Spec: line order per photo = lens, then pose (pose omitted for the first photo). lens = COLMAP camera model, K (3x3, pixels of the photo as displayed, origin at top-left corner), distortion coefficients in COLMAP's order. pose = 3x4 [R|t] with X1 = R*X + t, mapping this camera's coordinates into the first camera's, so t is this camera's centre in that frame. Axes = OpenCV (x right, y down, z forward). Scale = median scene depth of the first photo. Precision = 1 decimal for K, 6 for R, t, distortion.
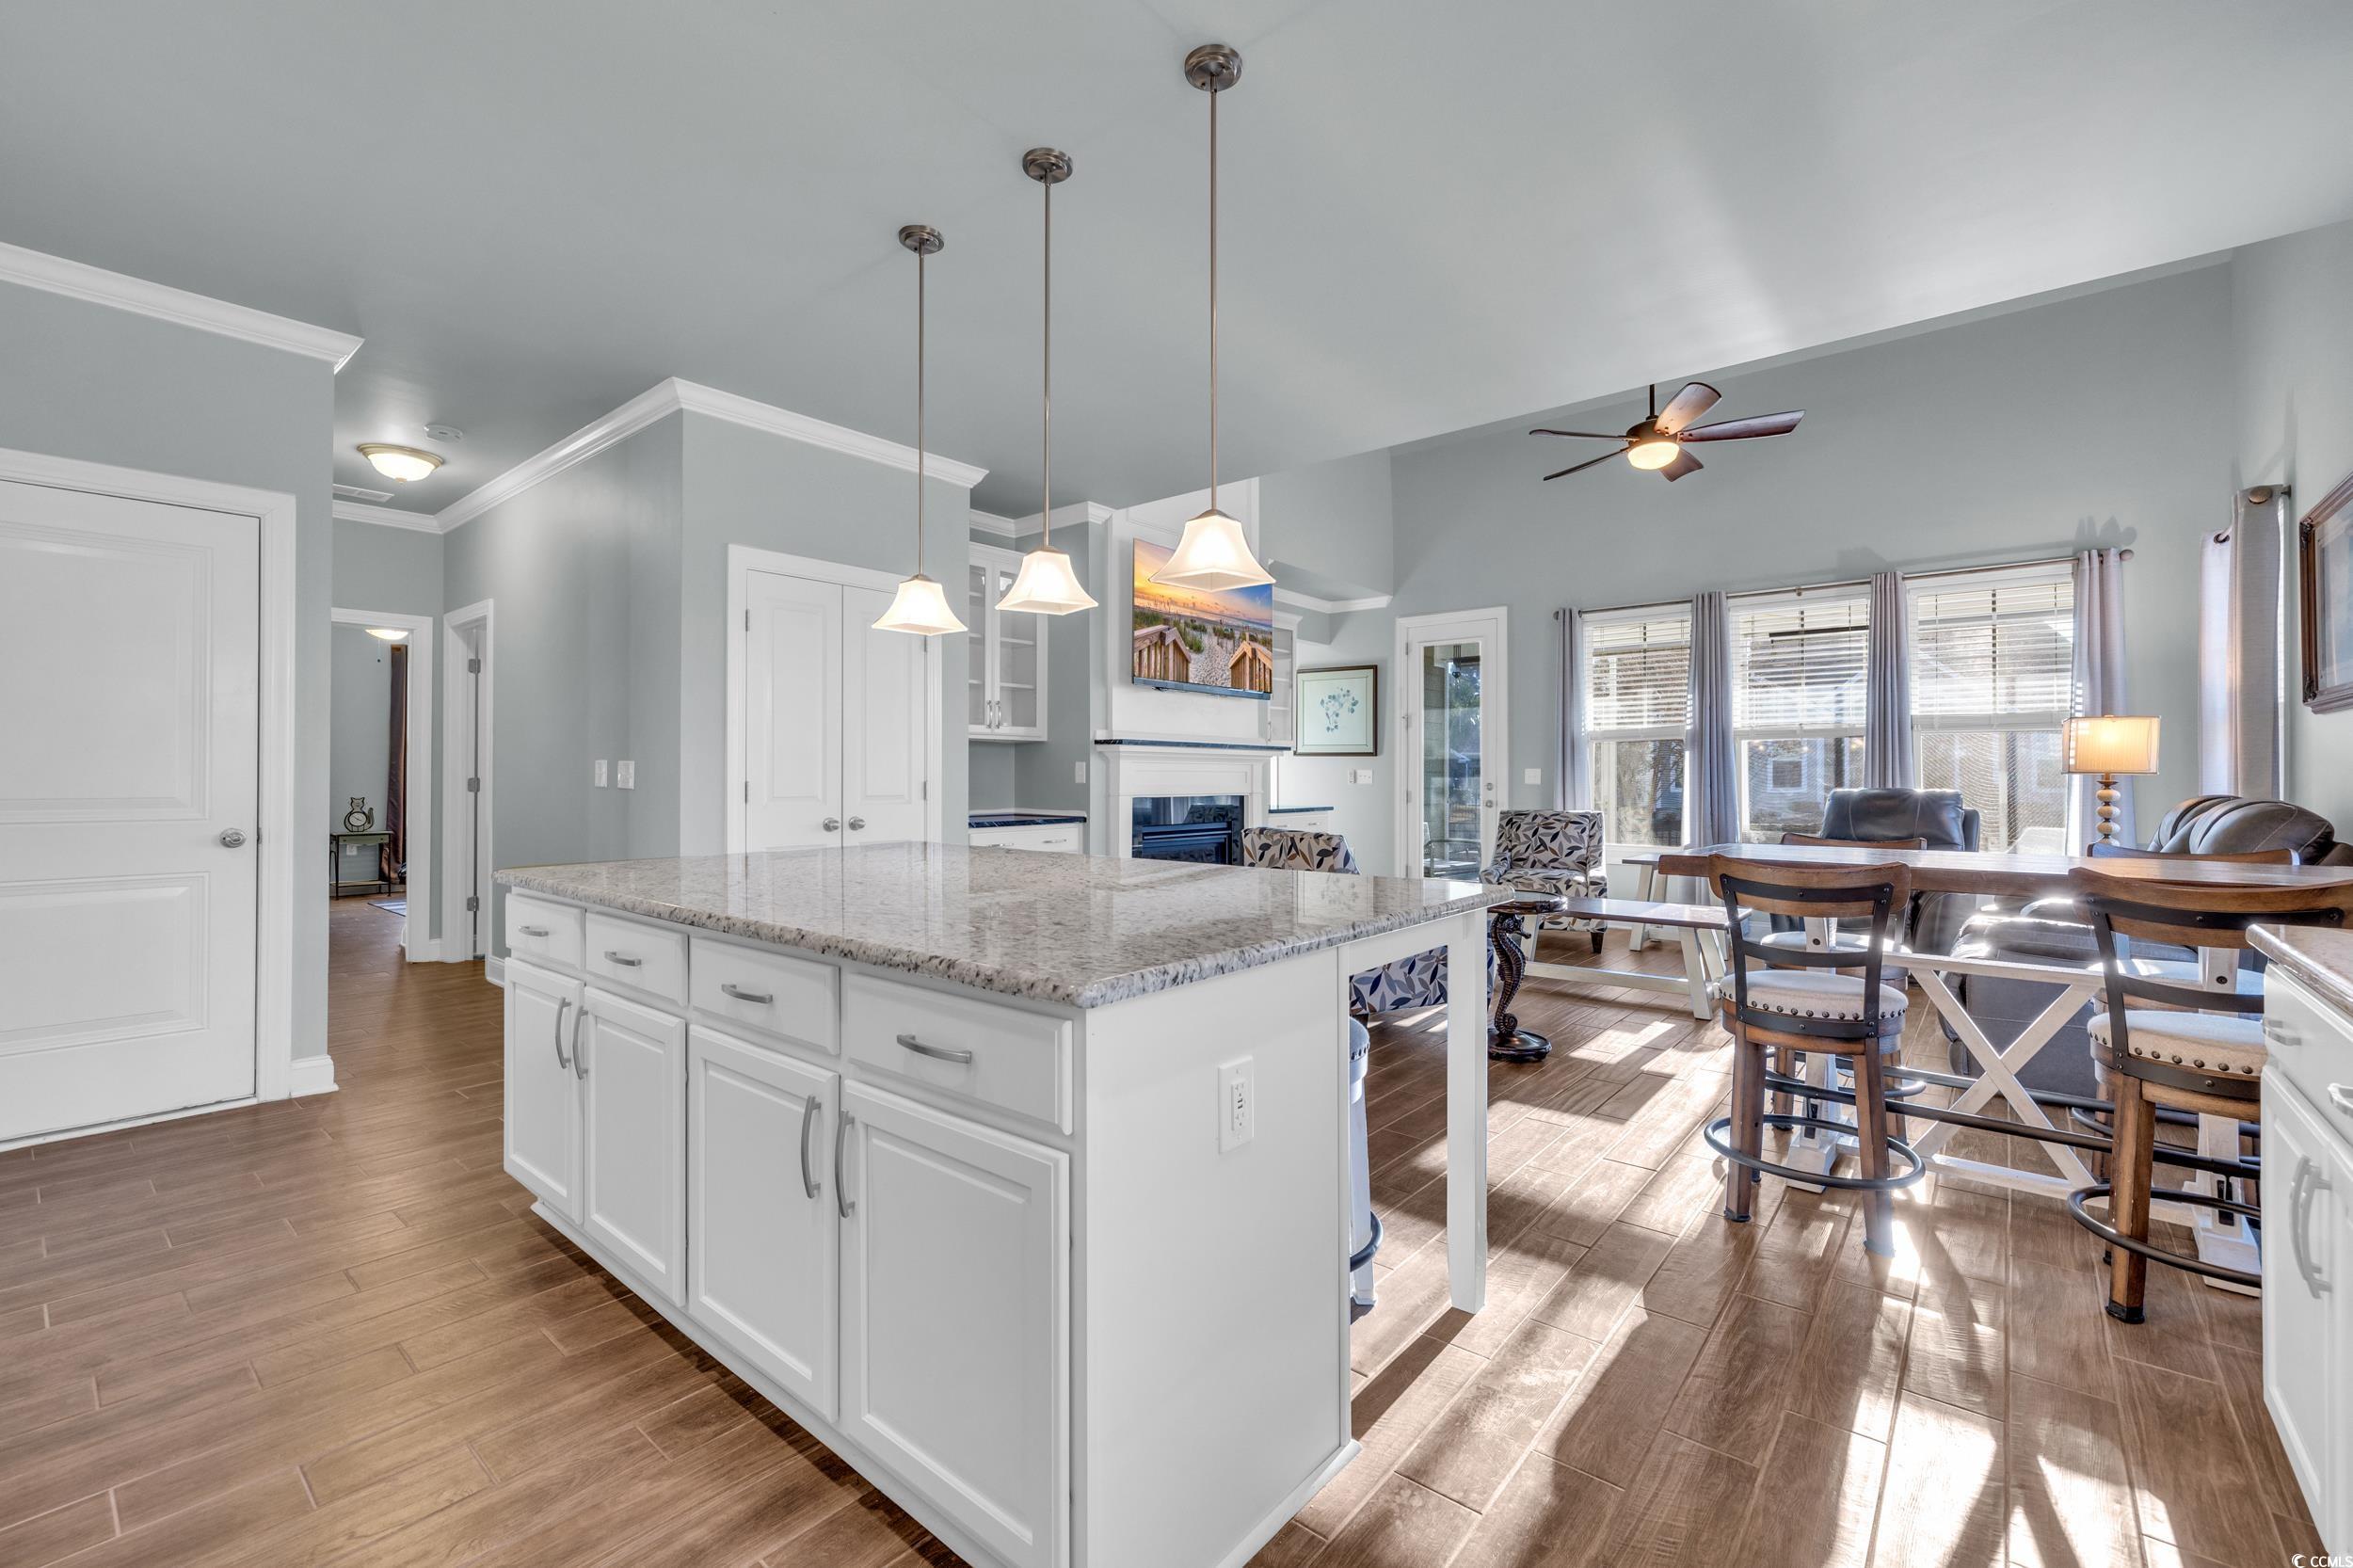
lens RADIAL K [[1072.2, 0, 1229.2], [0, 1072.2, 773.2], [0, 0, 1]] dist [0.001289, 0.000187]
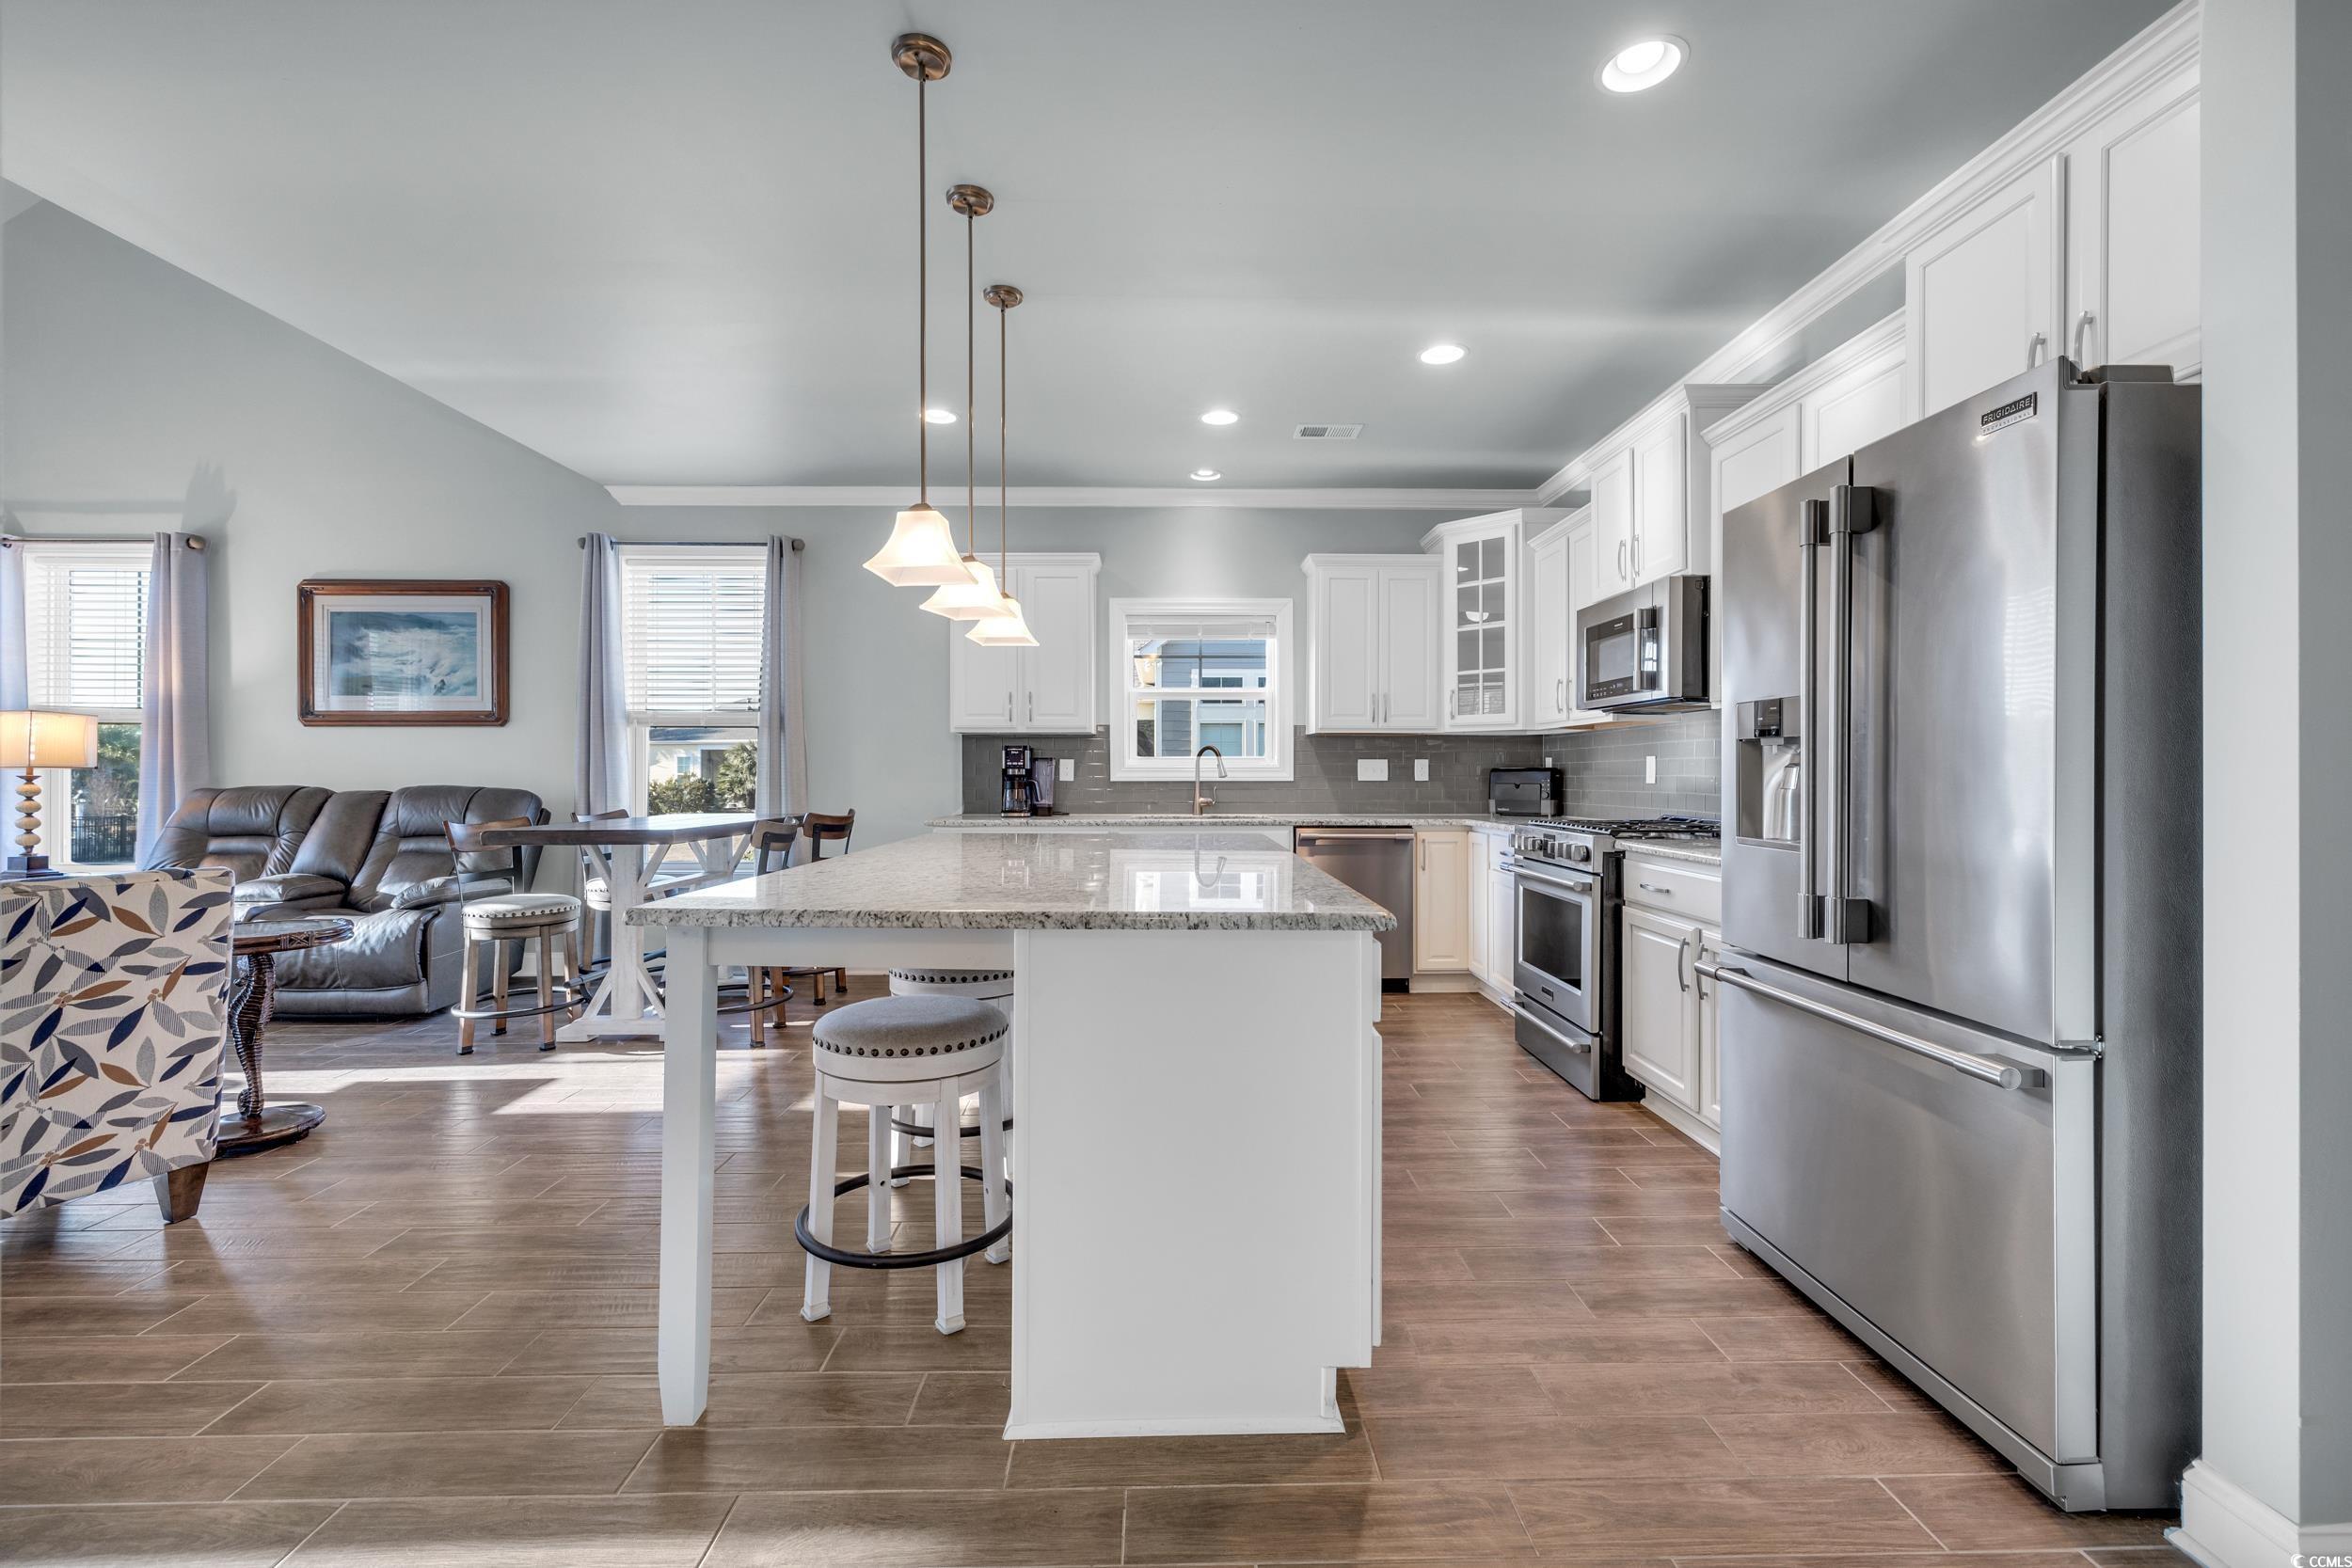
lens RADIAL K [[970.8, 0, 1177.4], [0, 970.8, 770.1], [0, 0, 1]] dist [0.000937, 0.000253]
pose [[-0.655945, 0.001483, 0.754807, -0.553818], [-0.003019, 0.999985, -0.004588, 0.003168], [-0.754802, -0.005288, -0.655931, 0.789227]]
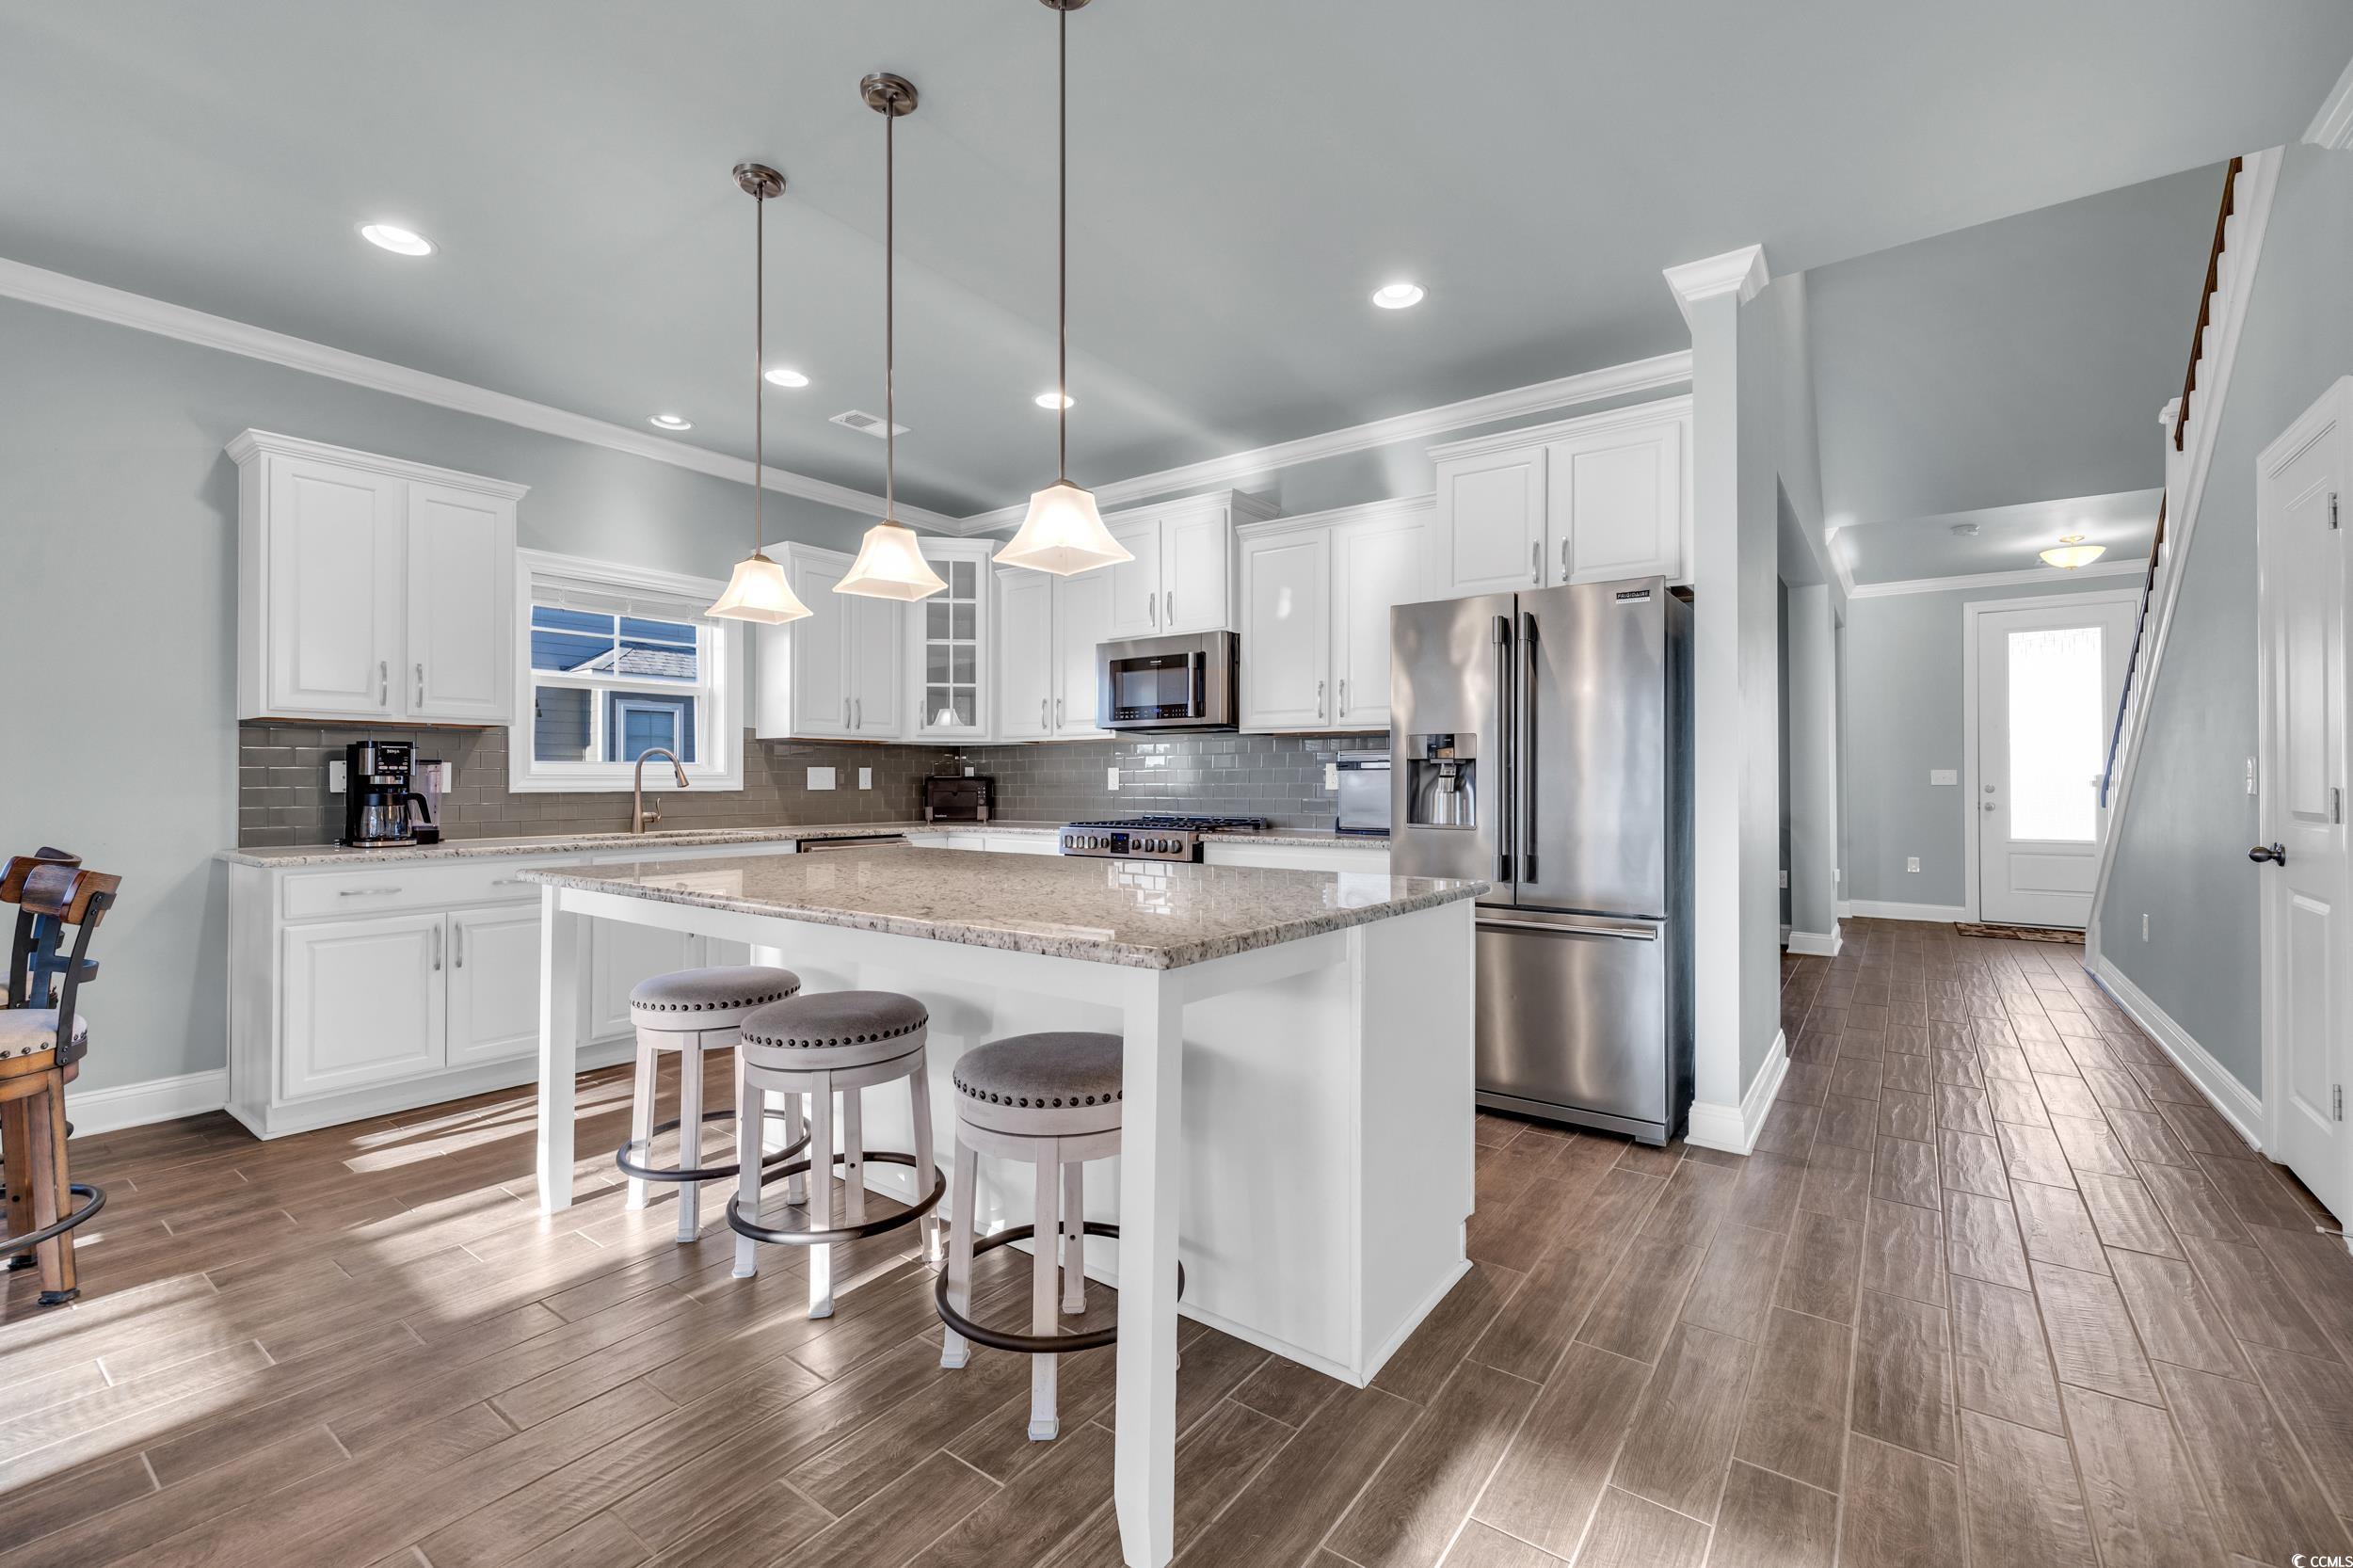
lens RADIAL K [[982.0, 0, 1176.2], [0, 982.0, 778.7], [0, 0, 1]] dist [-0.000195, 0.000267]
pose [[-0.999117, -0.000473, -0.042009, -0.196464], [-0.000233, 0.999984, -0.005715, 0.003607], [0.042011, -0.005700, -0.999101, 0.974695]]
